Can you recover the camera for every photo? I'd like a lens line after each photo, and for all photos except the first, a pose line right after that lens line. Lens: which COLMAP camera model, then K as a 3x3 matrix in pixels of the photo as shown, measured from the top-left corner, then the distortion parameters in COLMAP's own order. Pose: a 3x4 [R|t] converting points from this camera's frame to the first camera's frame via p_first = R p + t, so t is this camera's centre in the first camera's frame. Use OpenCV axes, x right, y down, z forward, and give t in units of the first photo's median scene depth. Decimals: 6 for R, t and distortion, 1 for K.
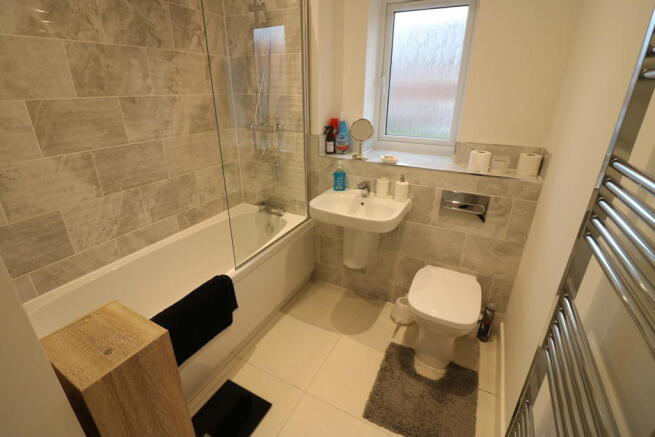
lens RADIAL K [[304.7, 0, 324.8], [0, 304.7, 217.4], [0, 0, 1]] dist [-0.019598, -0.003496]
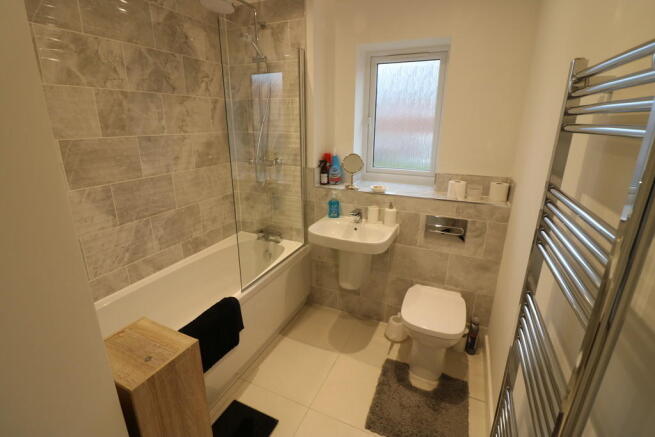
lens RADIAL K [[304.7, 0, 327.4], [0, 304.7, 216.8], [0, 0, 1]] dist [-0.019598, -0.003496]
pose [[0.998125, -0.017508, 0.058645, -0.046811], [0.023236, 0.994870, -0.098457, 0.018993], [-0.056620, 0.099635, 0.993412, -0.103089]]
